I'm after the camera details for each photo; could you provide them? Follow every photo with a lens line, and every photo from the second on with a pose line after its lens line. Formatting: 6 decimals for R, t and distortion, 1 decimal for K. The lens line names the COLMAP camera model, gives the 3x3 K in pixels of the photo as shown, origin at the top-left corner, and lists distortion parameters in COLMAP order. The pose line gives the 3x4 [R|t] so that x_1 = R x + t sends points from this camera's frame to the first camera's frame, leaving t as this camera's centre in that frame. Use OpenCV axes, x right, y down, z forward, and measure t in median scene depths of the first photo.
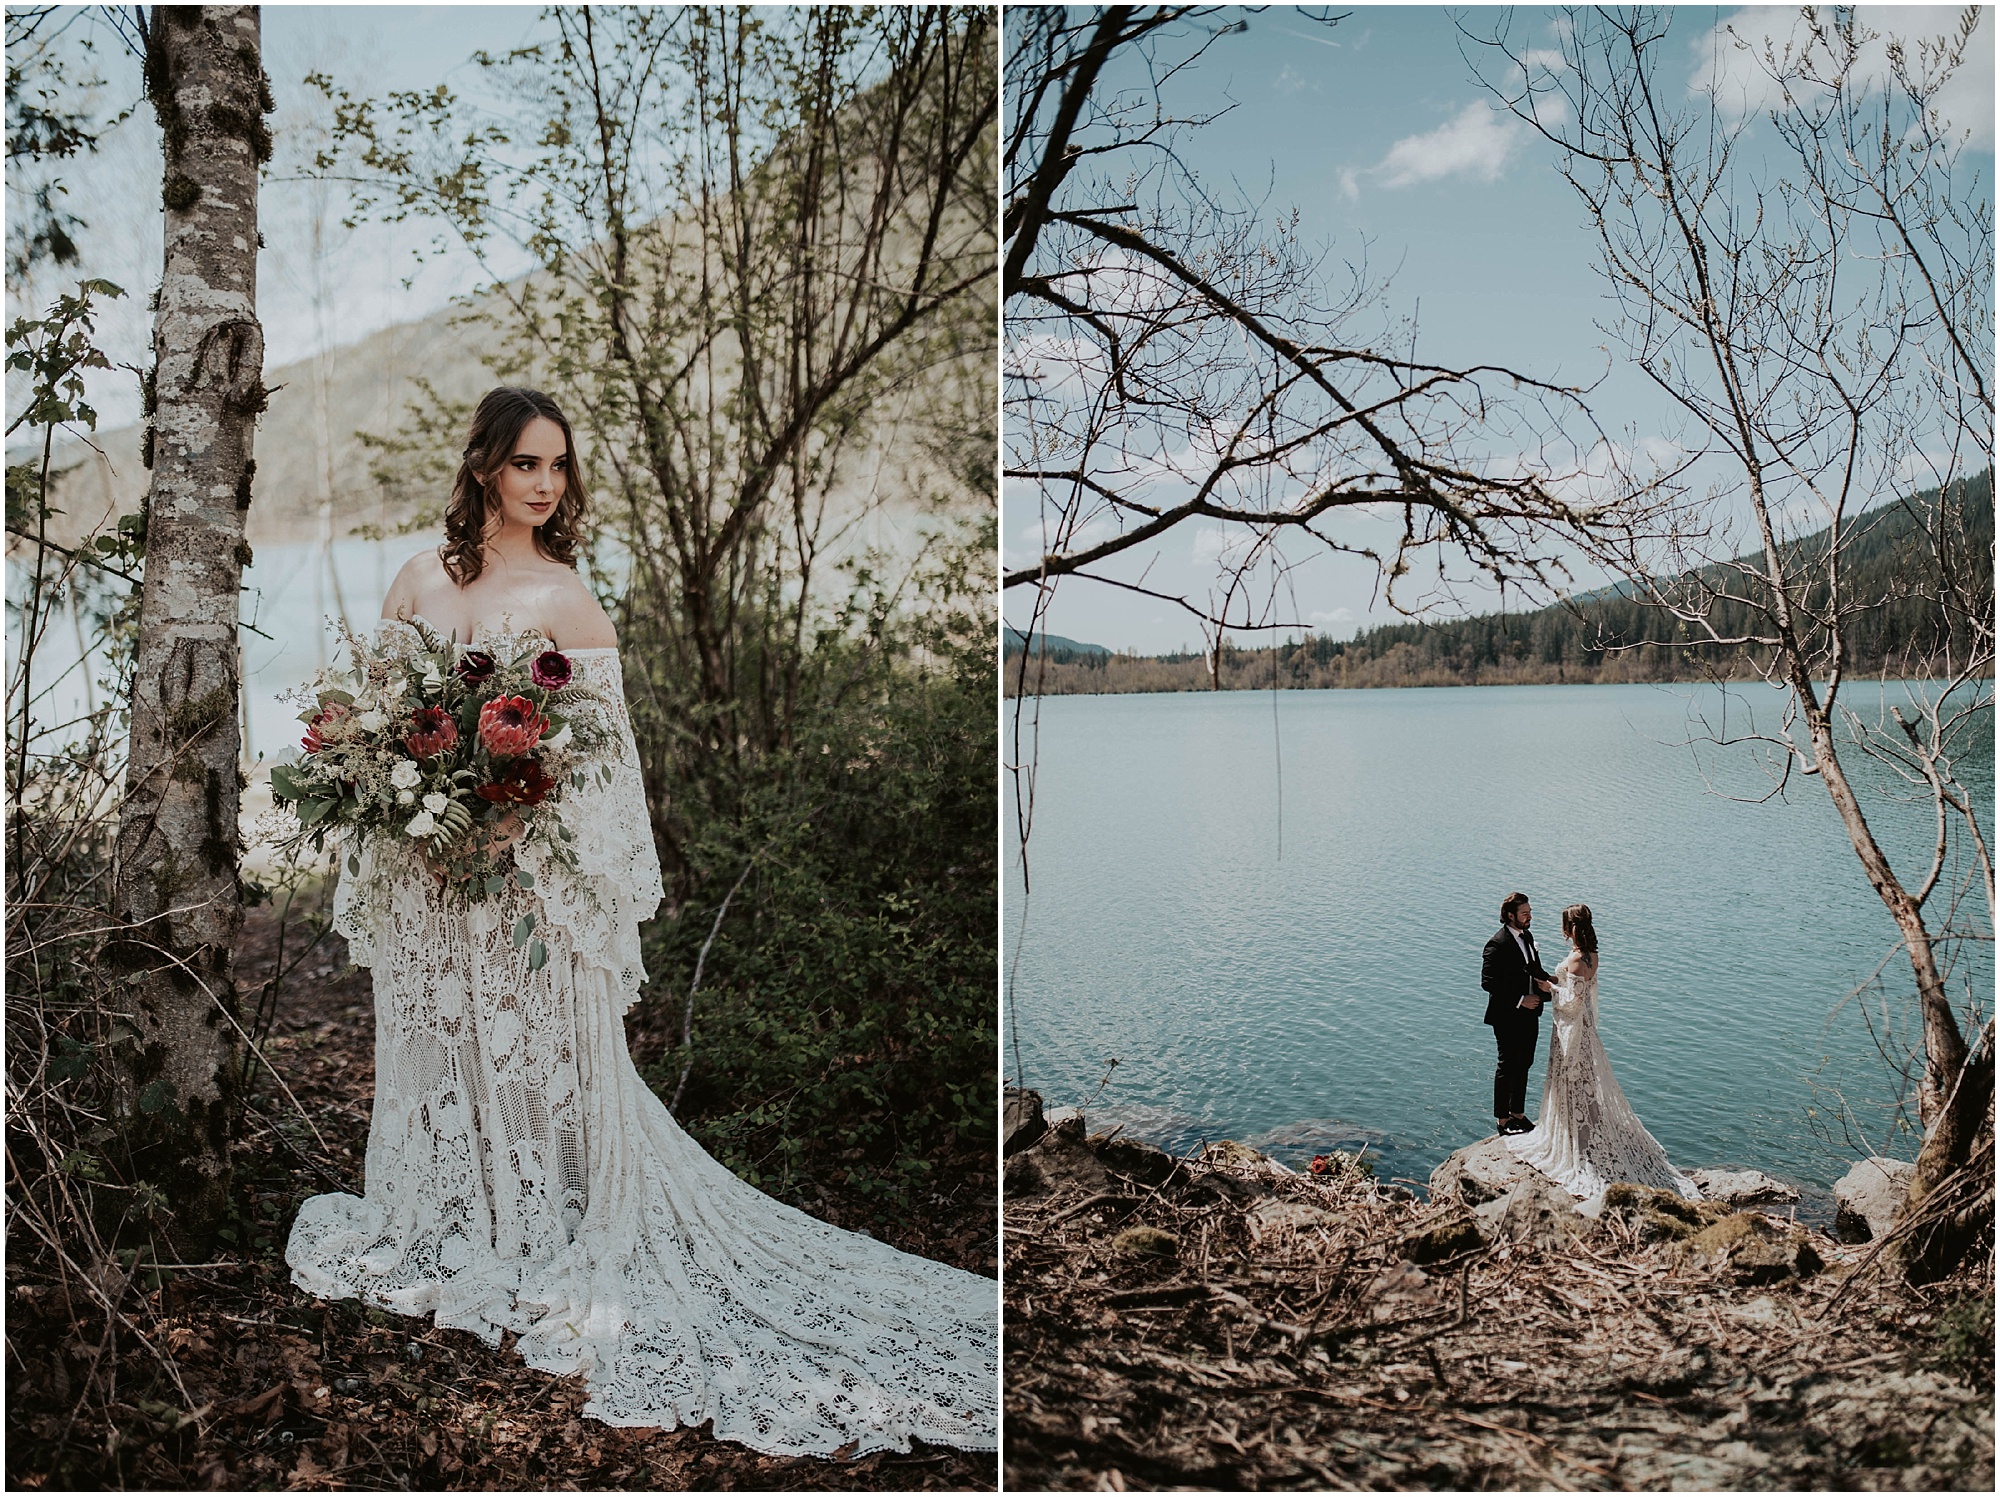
lens RADIAL K [[2788.7, 0, 1000.0], [0, 2788.7, 748.5], [0, 0, 1]] dist [-0.029419, 0.019897]
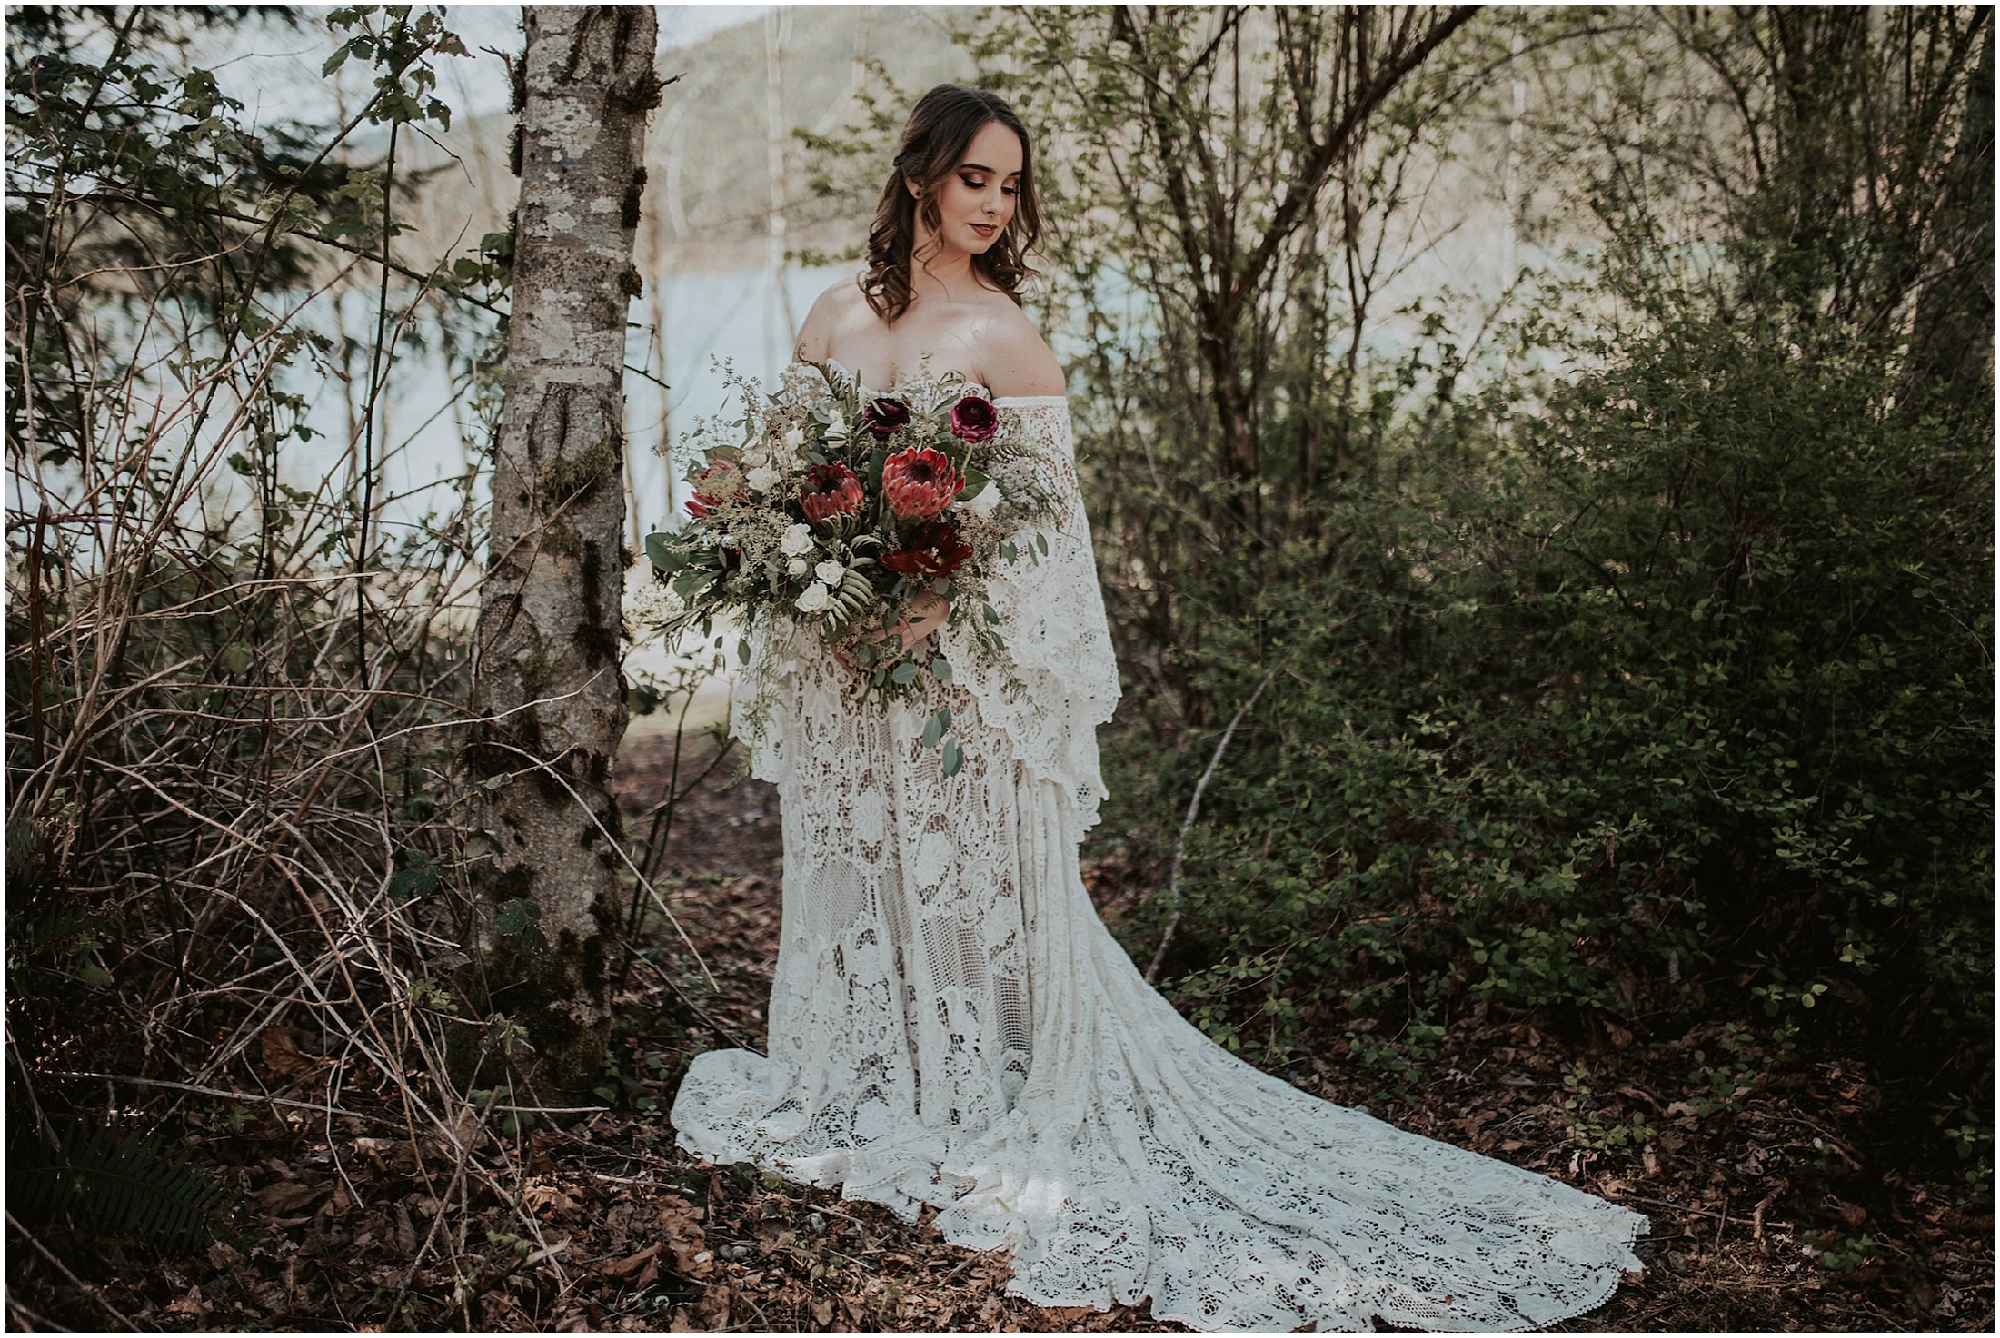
lens RADIAL K [[2263.6, 0, 1000.1], [0, 2263.6, 571.6], [0, 0, 1]] dist [-0.011988, -0.008796]
pose [[0.998844, 0.019130, -0.044102, -0.130521], [-0.016509, 0.998118, 0.059053, -0.025606], [0.045149, -0.058257, 0.997280, 0.329577]]
